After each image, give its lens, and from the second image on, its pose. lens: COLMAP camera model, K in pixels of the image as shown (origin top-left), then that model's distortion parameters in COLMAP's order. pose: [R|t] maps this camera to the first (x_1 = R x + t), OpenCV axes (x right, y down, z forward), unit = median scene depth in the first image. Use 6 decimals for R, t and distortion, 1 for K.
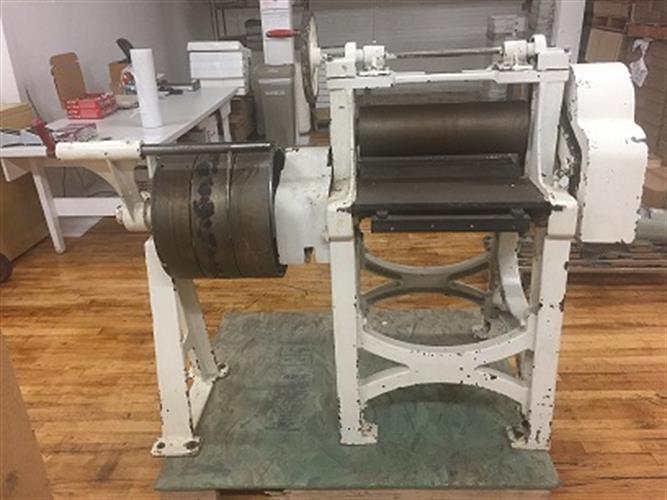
lens RADIAL K [[567.4, 0, 335.3], [0, 567.4, 249.5], [0, 0, 1]] dist [0.053310, -0.034029]
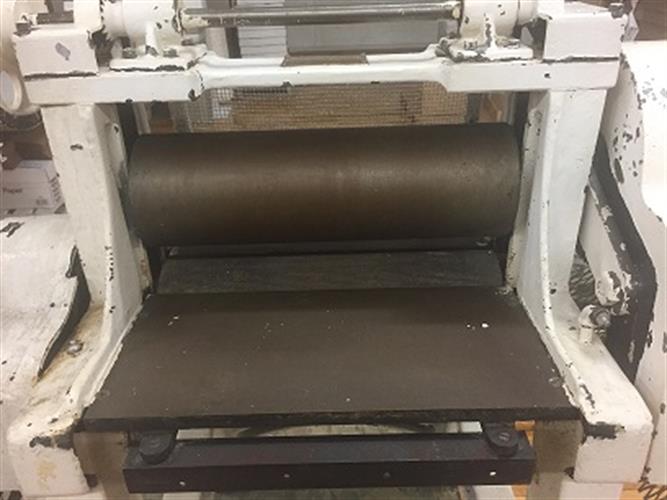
lens RADIAL K [[567.4, 0, 338.9], [0, 567.4, 247.4], [0, 0, 1]] dist [0.053310, -0.034029]
pose [[0.997153, -0.025962, 0.070792, 0.171864], [0.020585, 0.996921, 0.075656, -0.209869], [-0.072538, -0.073984, 0.994618, 0.583457]]
